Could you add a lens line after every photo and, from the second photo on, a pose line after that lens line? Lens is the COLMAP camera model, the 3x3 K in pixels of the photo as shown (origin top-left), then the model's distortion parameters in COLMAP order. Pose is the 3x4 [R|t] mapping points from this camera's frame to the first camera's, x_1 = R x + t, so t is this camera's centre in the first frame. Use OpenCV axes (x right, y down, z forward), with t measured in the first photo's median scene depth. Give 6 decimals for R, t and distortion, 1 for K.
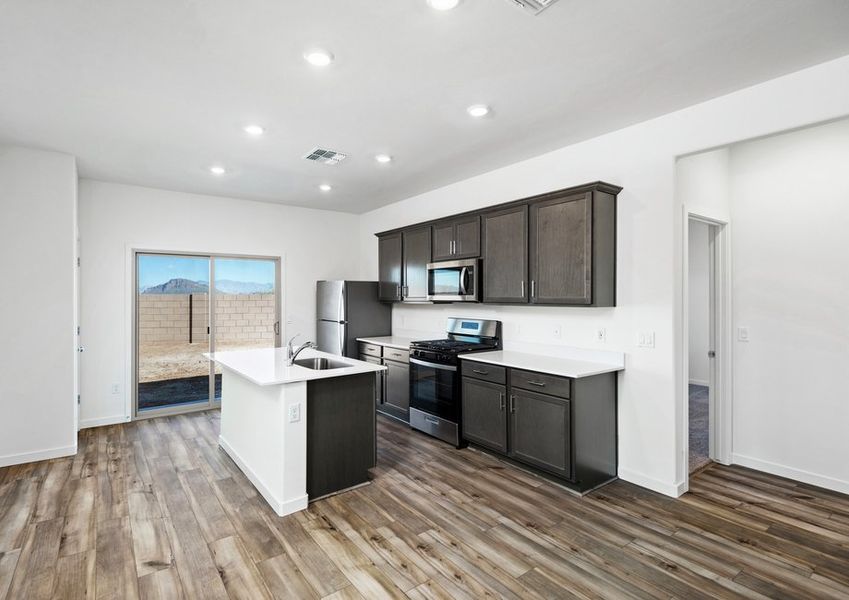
lens RADIAL K [[419.7, 0, 387.5], [0, 419.7, 293.7], [0, 0, 1]] dist [0.015141, -0.004638]
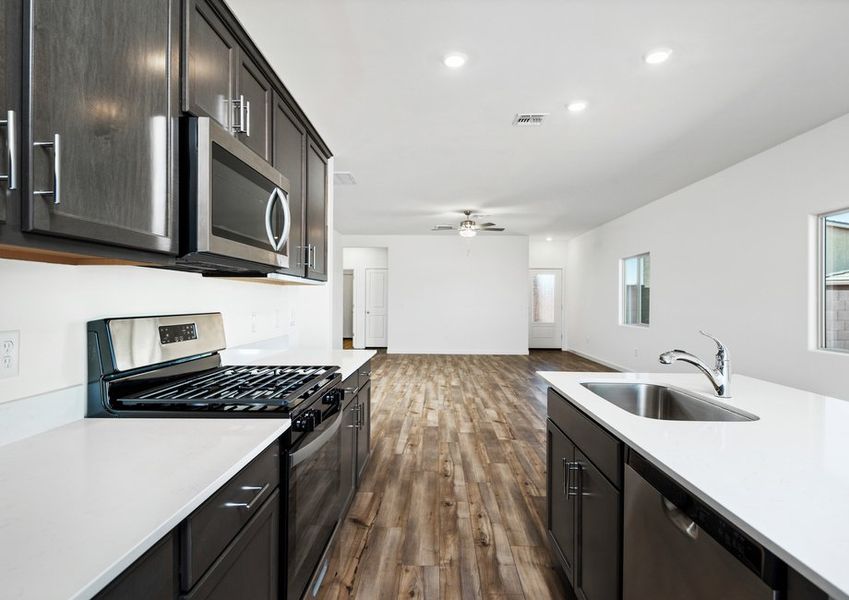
lens RADIAL K [[462.2, 0, 412.9], [0, 462.2, 296.5], [0, 0, 1]] dist [0.000928, -0.000939]
pose [[-0.795601, 0.007504, 0.605774, -0.328456], [-0.000036, 0.999923, -0.012433, 0.080870], [-0.605821, -0.009913, -0.795539, 1.955354]]
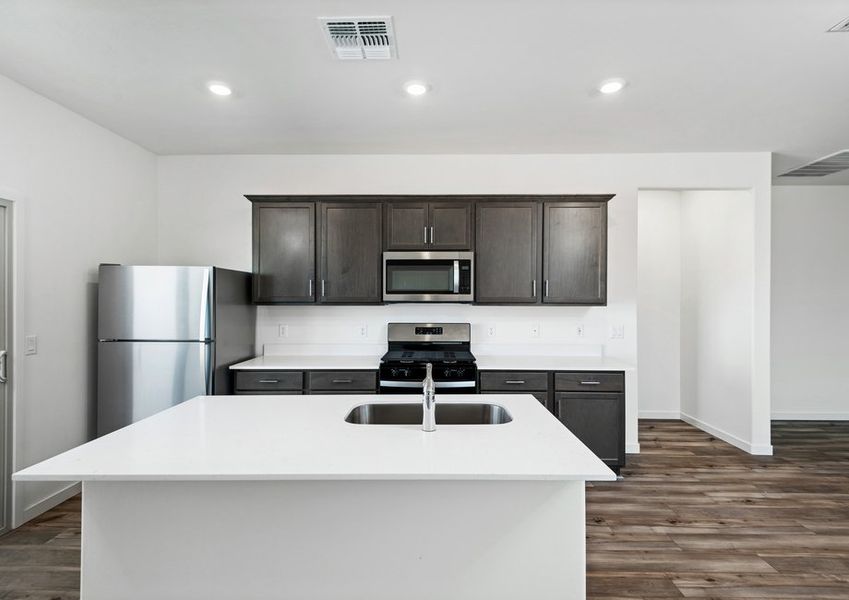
lens RADIAL K [[404.3, 0, 430.1], [0, 404.3, 299.5], [0, 0, 1]] dist [0.010198, -0.007644]
pose [[0.581775, 0.005792, 0.813329, -0.749641], [-0.005374, 0.999980, -0.003277, 0.025358], [-0.813332, -0.002465, 0.581795, 0.870627]]
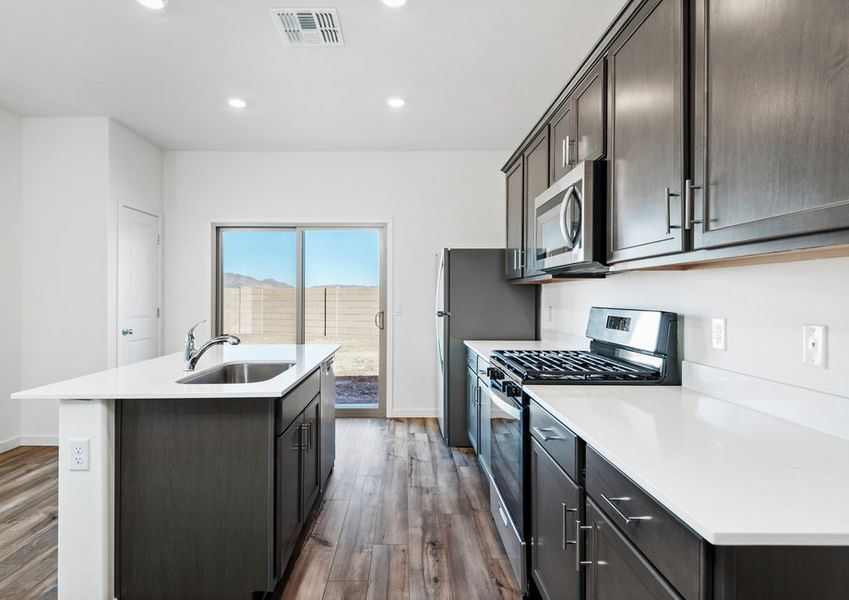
lens RADIAL K [[466.1, 0, 399.2], [0, 466.1, 297.8], [0, 0, 1]] dist [0.016728, -0.001112]
pose [[0.819665, 0.004781, -0.572823, 0.482376], [0.000590, 0.999958, 0.009191, 0.072797], [0.572843, -0.007872, 0.819628, 0.746947]]
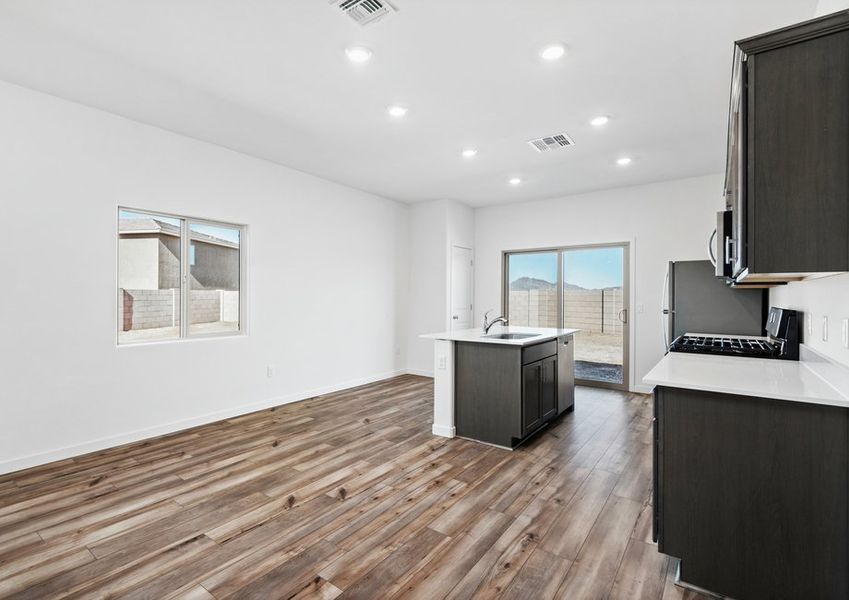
lens RADIAL K [[404.3, 0, 398.4], [0, 404.3, 292.0], [0, 0, 1]] dist [0.010198, -0.007644]
pose [[0.302245, -0.006517, -0.953208, 0.980436], [-0.002024, 0.999970, -0.007478, 0.071157], [0.953228, 0.004190, 0.302223, 0.484577]]
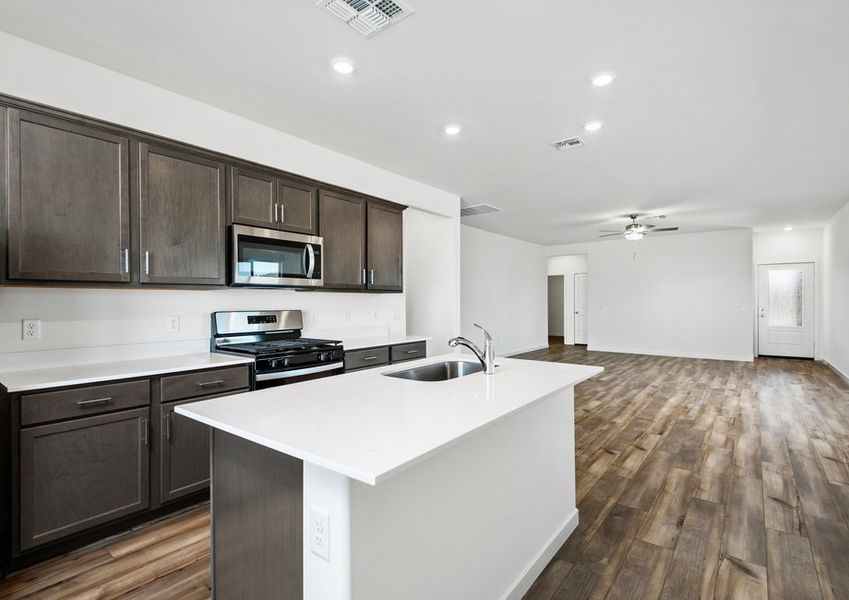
lens RADIAL K [[404.3, 0, 418.7], [0, 404.3, 305.8], [0, 0, 1]] dist [0.010198, -0.007644]
pose [[-0.281168, -0.004315, 0.959649, -0.949232], [0.002886, 0.999982, 0.005342, 0.078815], [-0.959654, 0.004271, -0.281150, 1.533459]]
